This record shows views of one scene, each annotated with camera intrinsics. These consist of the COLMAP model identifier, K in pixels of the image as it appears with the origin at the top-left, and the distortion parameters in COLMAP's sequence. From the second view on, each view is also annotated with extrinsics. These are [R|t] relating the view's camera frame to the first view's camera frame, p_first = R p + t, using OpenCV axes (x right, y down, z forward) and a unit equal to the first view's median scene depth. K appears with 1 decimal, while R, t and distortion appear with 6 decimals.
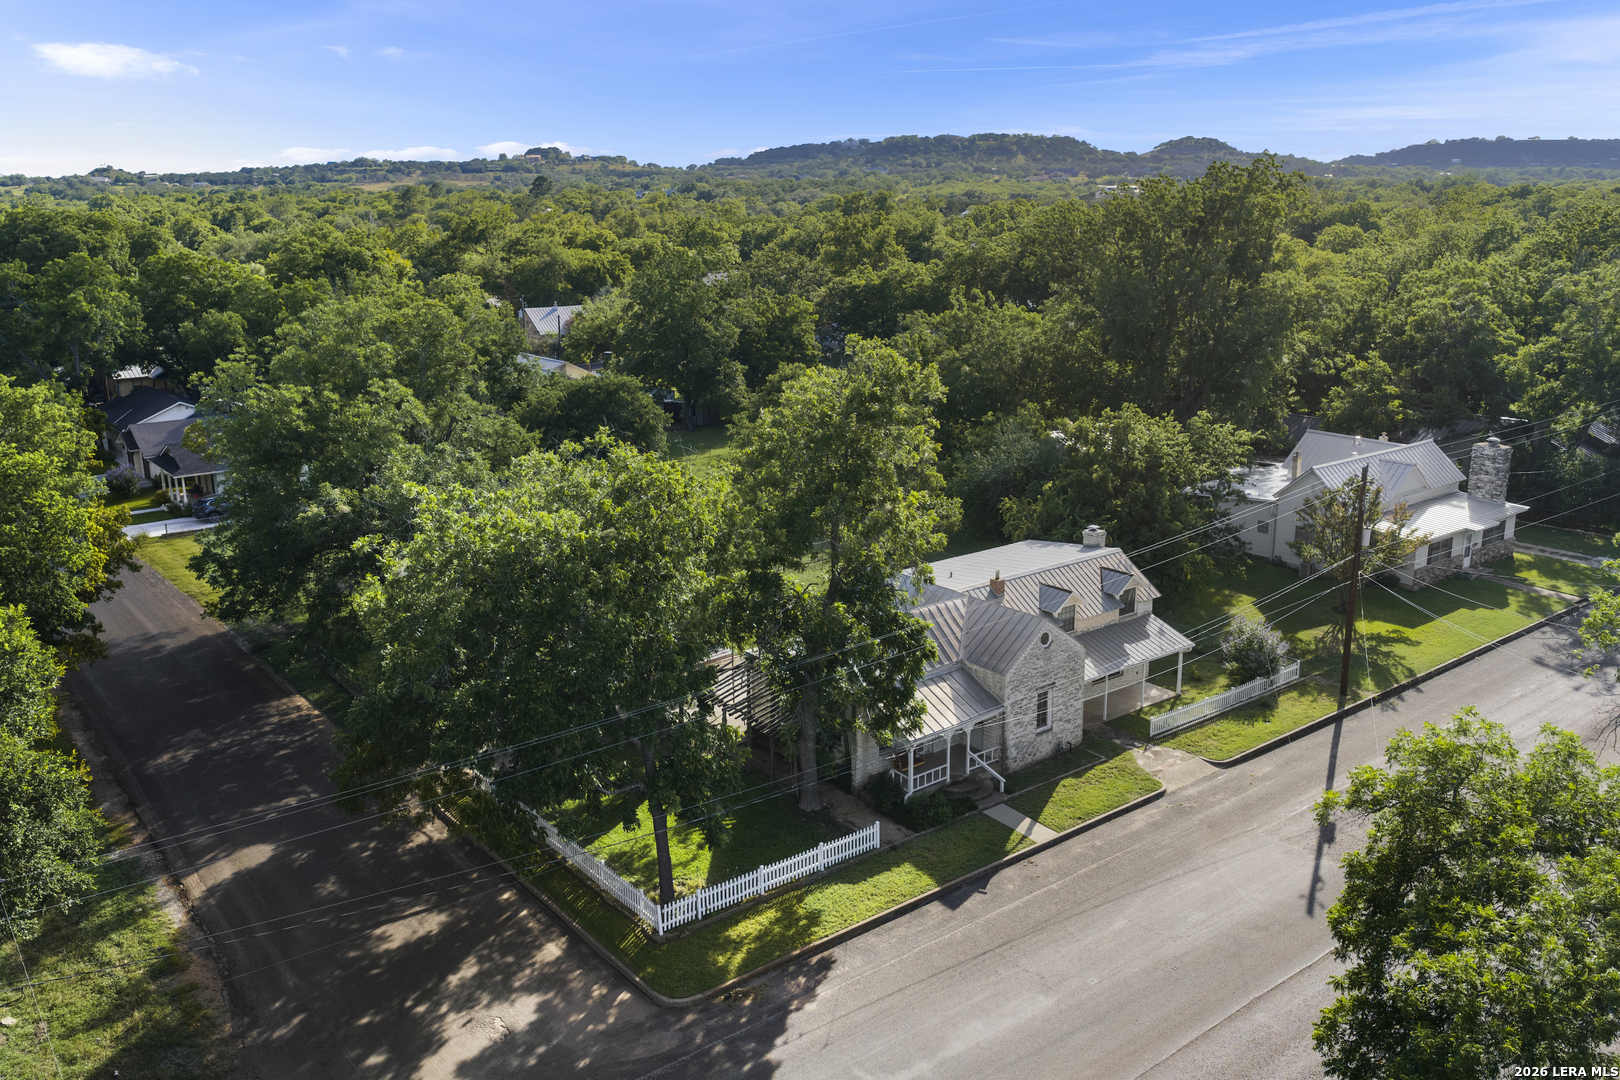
lens RADIAL K [[1346.6, 0, 815.0], [0, 1346.6, 538.4], [0, 0, 1]] dist [-0.004415, -0.008122]
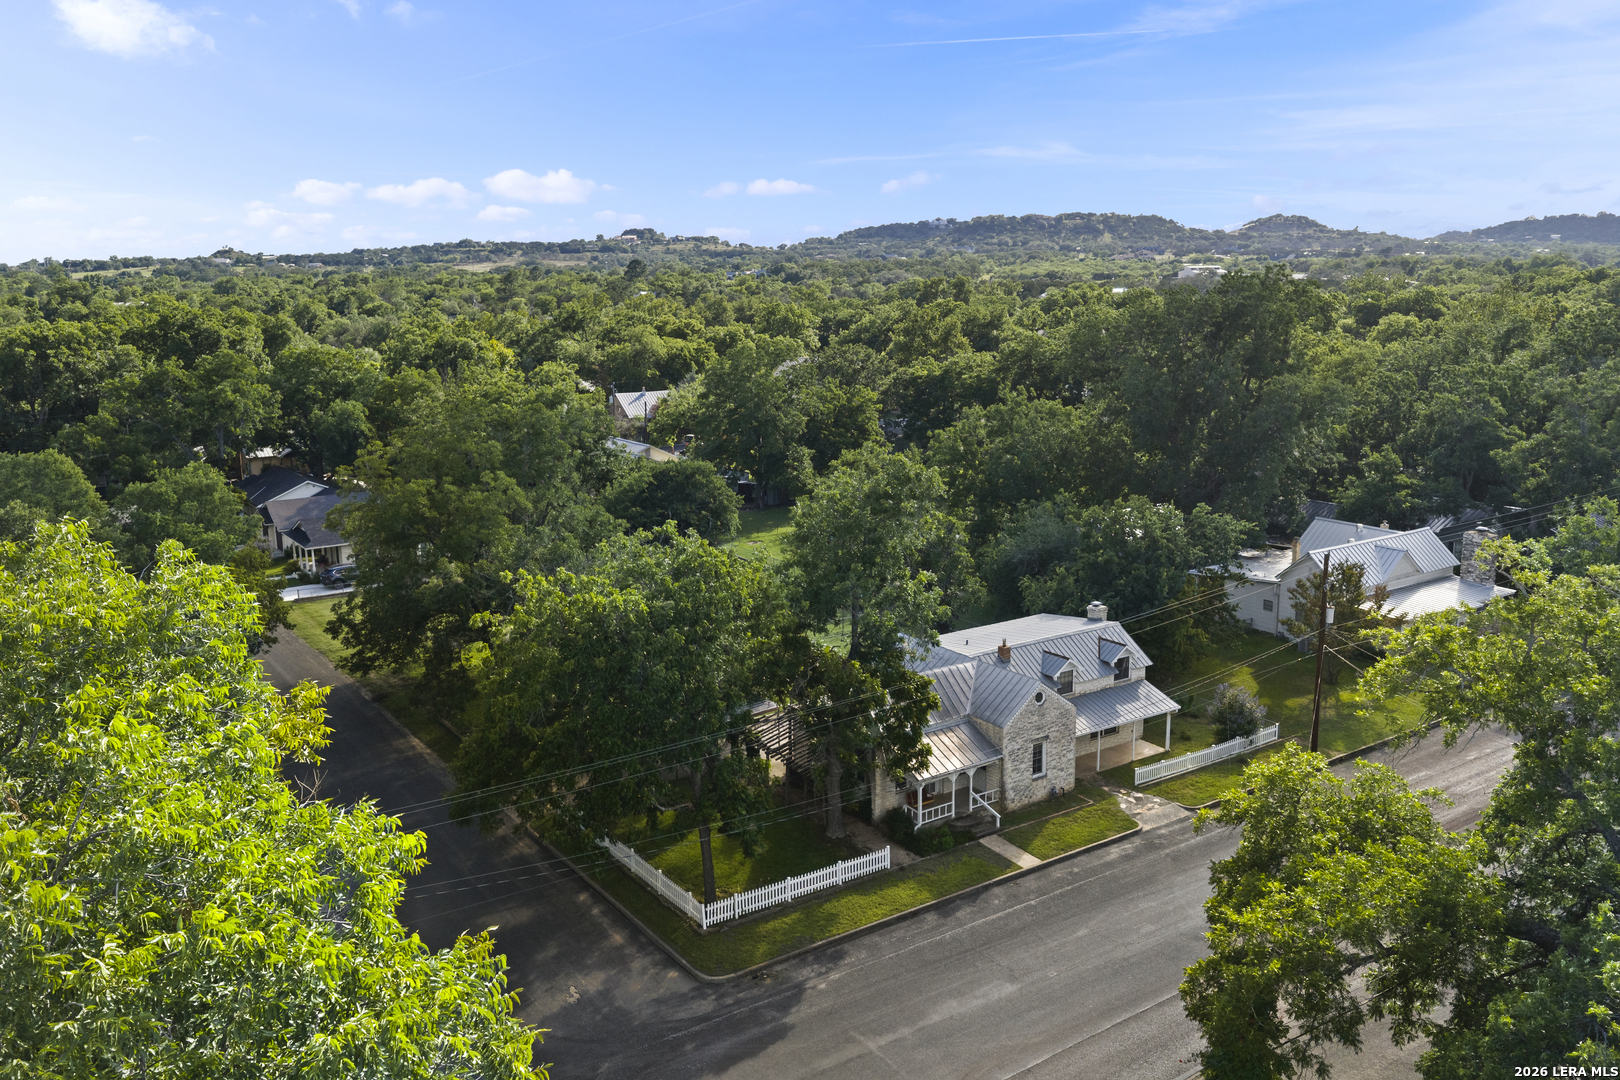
lens RADIAL K [[1346.6, 0, 815.0], [0, 1346.6, 538.4], [0, 0, 1]] dist [-0.004415, -0.008122]
pose [[0.997851, 0.010020, -0.064752, 0.030198], [-0.013480, 0.998491, -0.053231, 0.000508], [0.064121, 0.053989, 0.996481, -0.116537]]
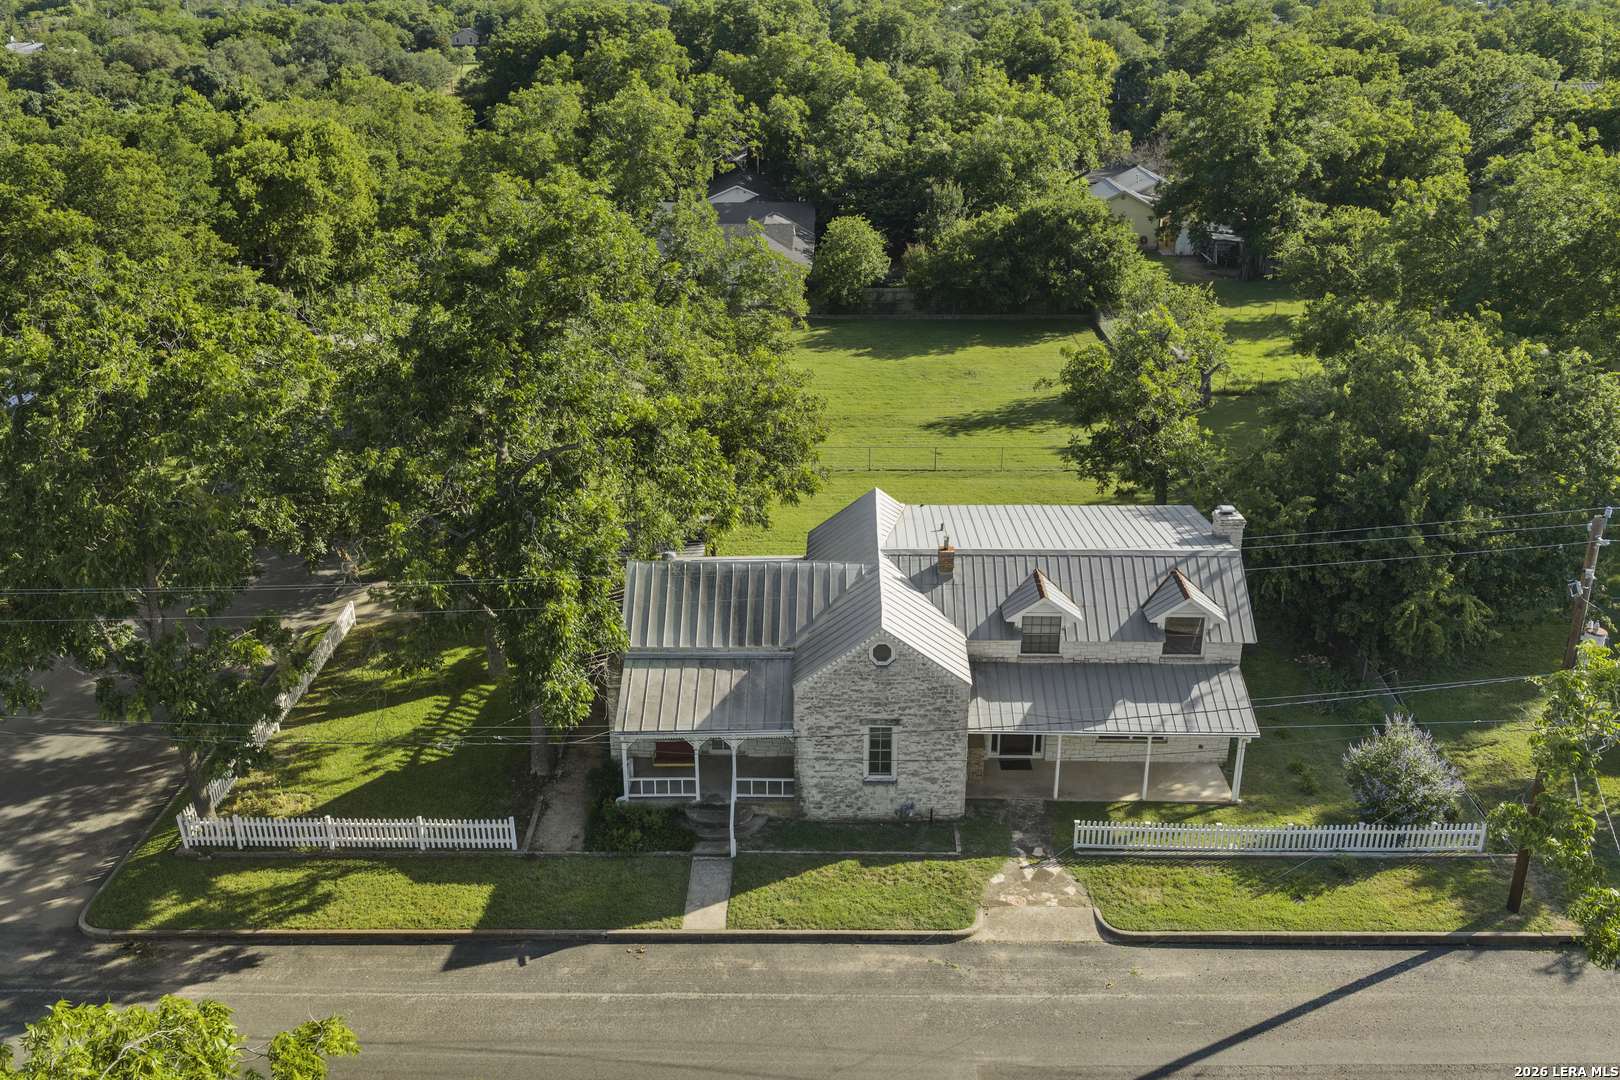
lens RADIAL K [[1356.3, 0, 806.2], [0, 1356.3, 532.4], [0, 0, 1]] dist [0.035864, -0.068888]
pose [[0.774555, 0.240435, -0.585026, 0.315219], [-0.160425, 0.969366, 0.185994, -0.062413], [0.611824, -0.050210, 0.789399, 0.269461]]
